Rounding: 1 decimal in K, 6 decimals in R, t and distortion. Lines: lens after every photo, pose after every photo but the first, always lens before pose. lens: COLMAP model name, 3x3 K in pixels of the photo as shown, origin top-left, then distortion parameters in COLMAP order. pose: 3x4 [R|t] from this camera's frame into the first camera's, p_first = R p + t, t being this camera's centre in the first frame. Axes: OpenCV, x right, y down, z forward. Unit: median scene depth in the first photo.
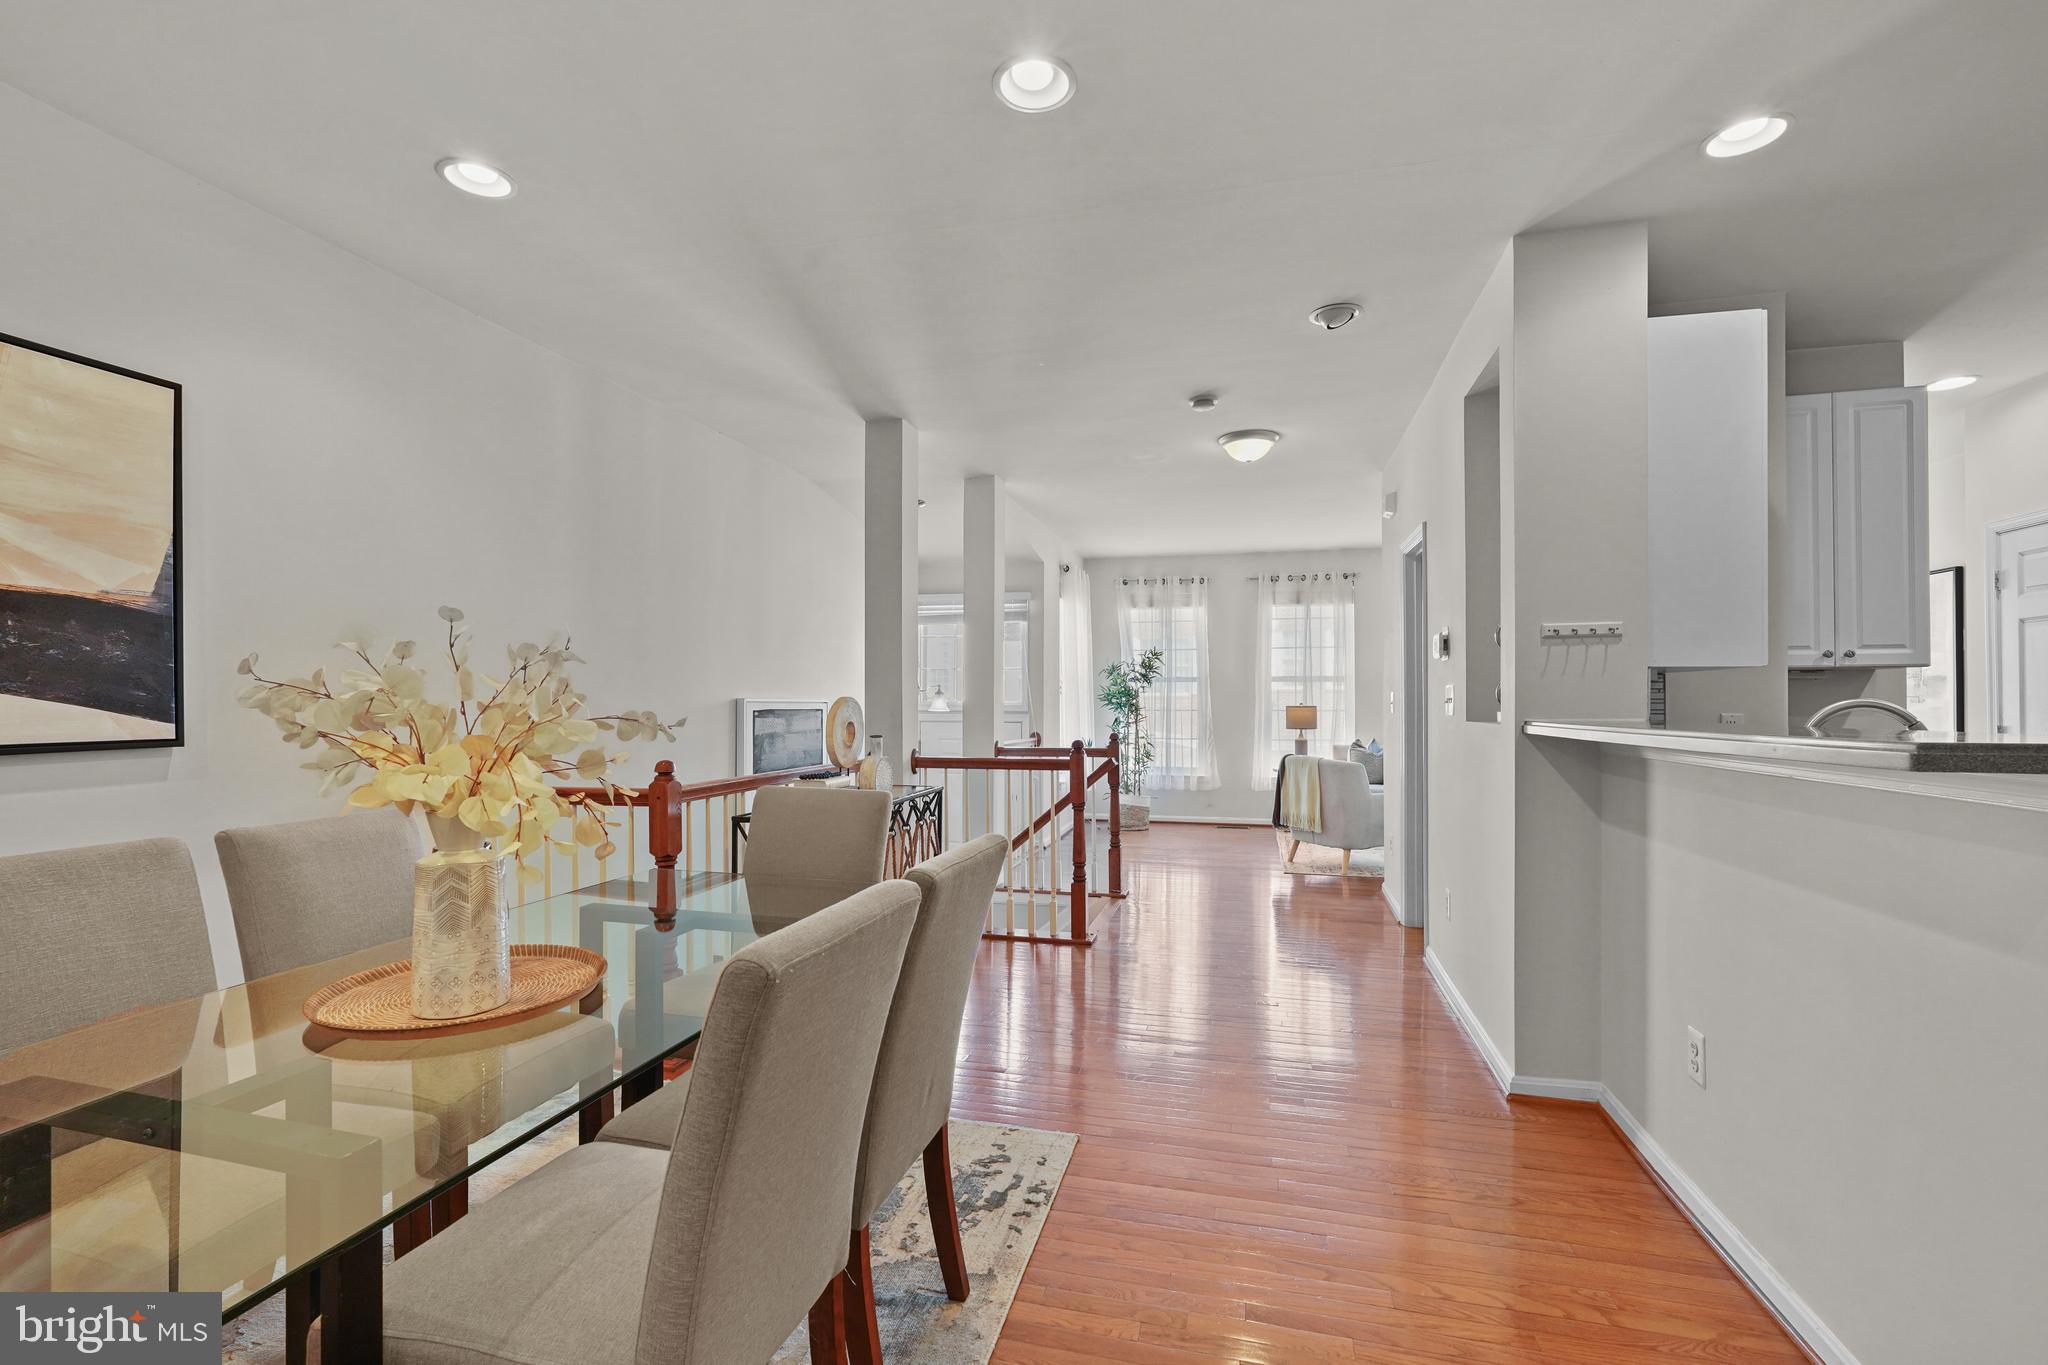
lens RADIAL K [[903.9, 0, 1015.4], [0, 903.9, 699.1], [0, 0, 1]] dist [-0.027158, 0.010163]
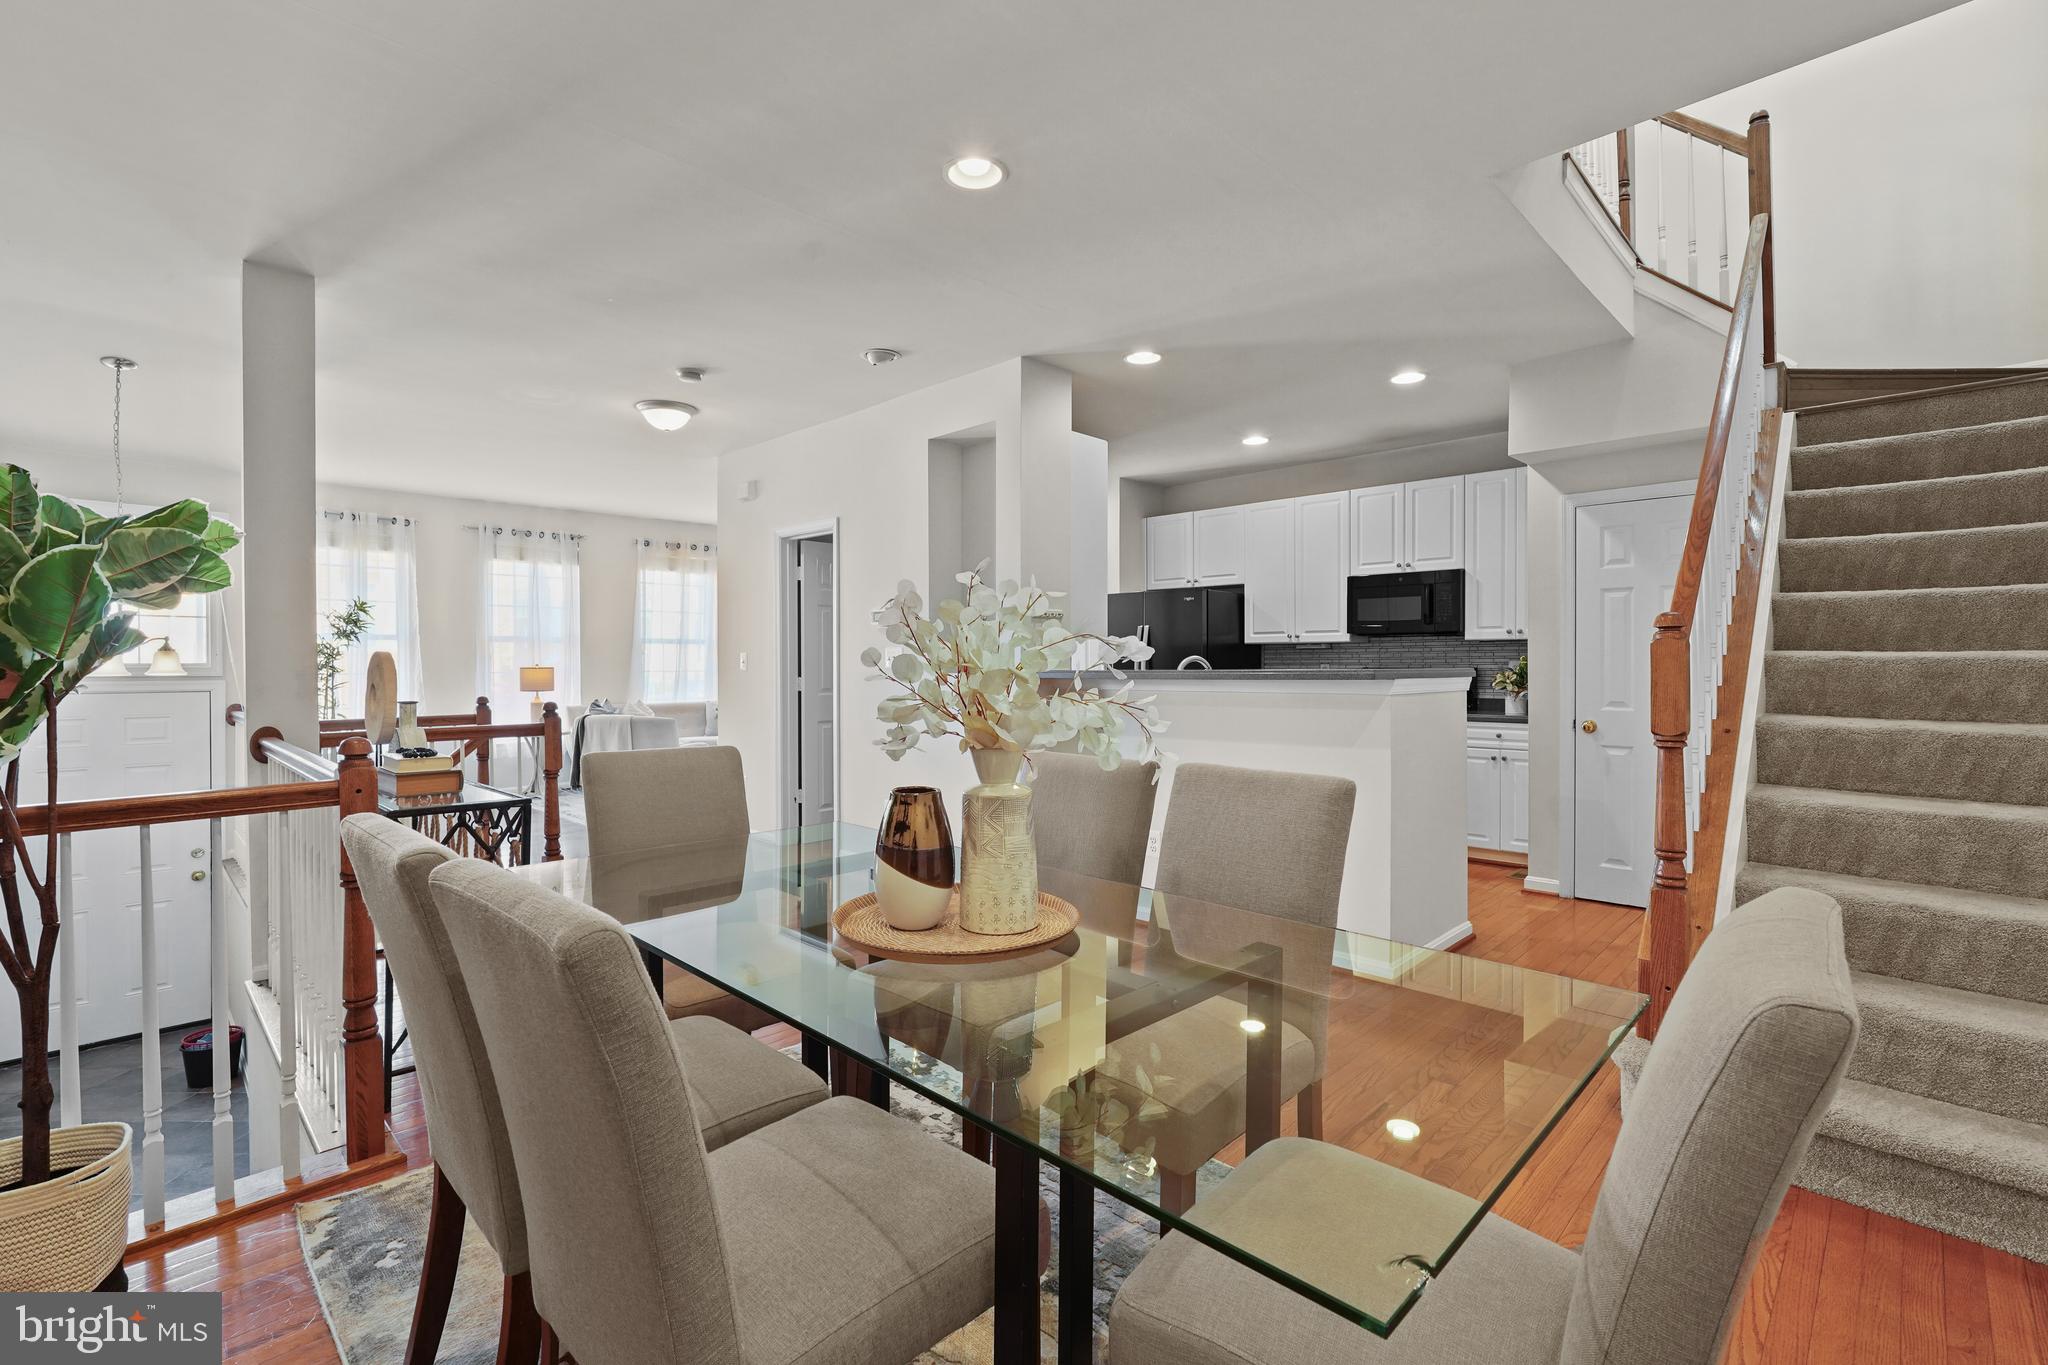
lens RADIAL K [[895.0, 0, 1018.7], [0, 895.0, 670.3], [0, 0, 1]] dist [-0.015844, 0.000254]
pose [[0.492551, -0.013718, 0.870175, -0.728363], [0.003358, 0.999898, 0.013862, -0.002162], [-0.870277, -0.003906, 0.492547, 0.233728]]
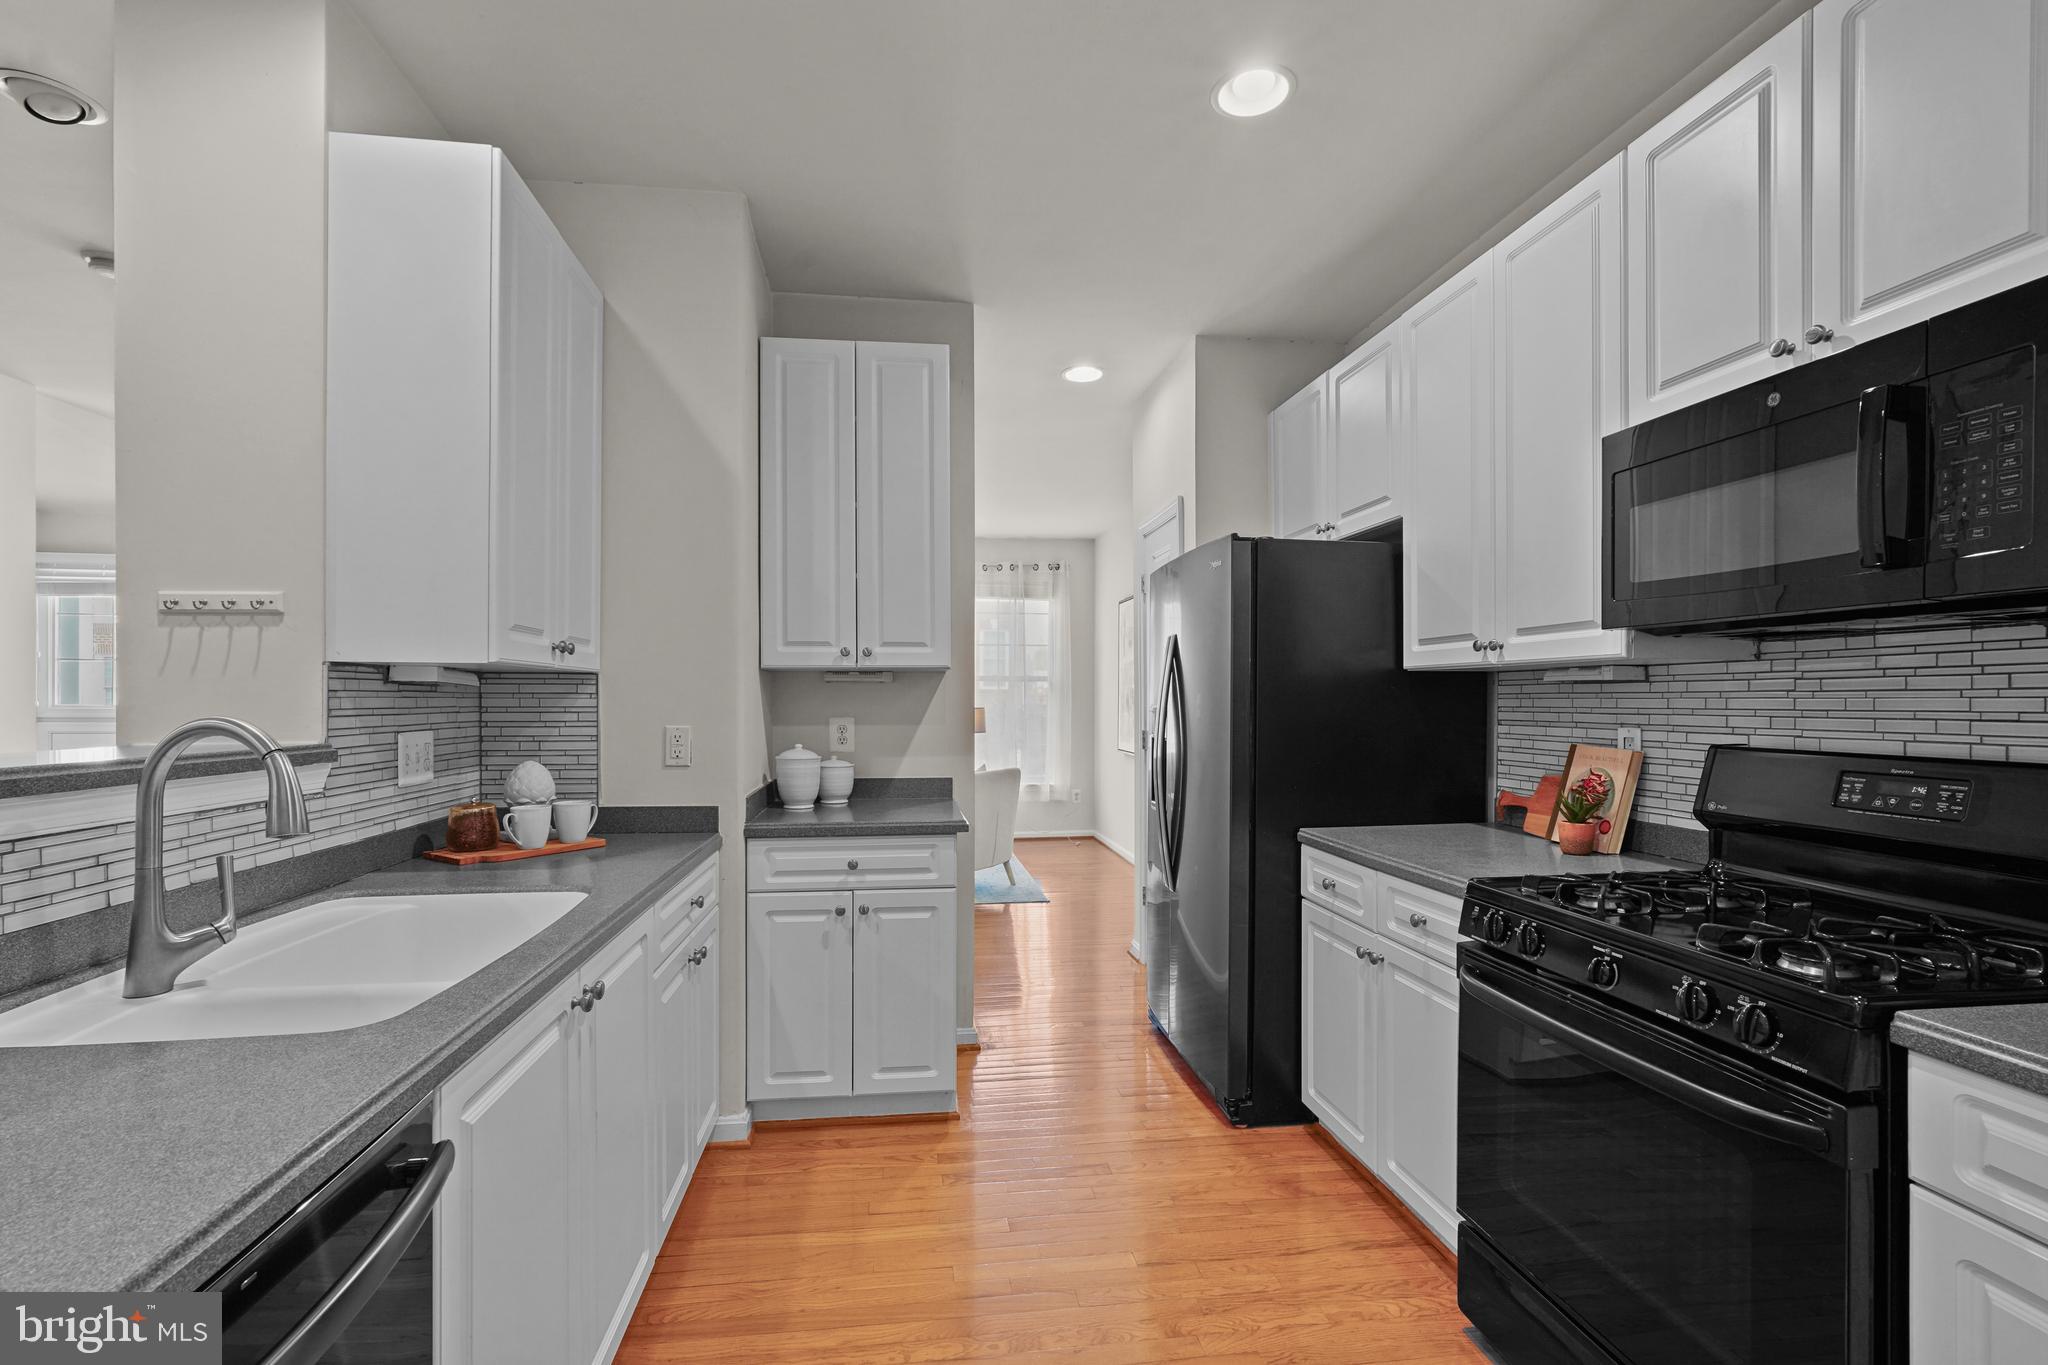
lens RADIAL K [[903.9, 0, 1015.4], [0, 903.9, 699.1], [0, 0, 1]] dist [-0.027158, 0.010163]
pose [[0.922626, 0.000632, 0.385696, 0.834120], [-0.001342, 0.999998, 0.001572, -0.009668], [-0.385694, -0.001968, 0.922625, 0.185384]]
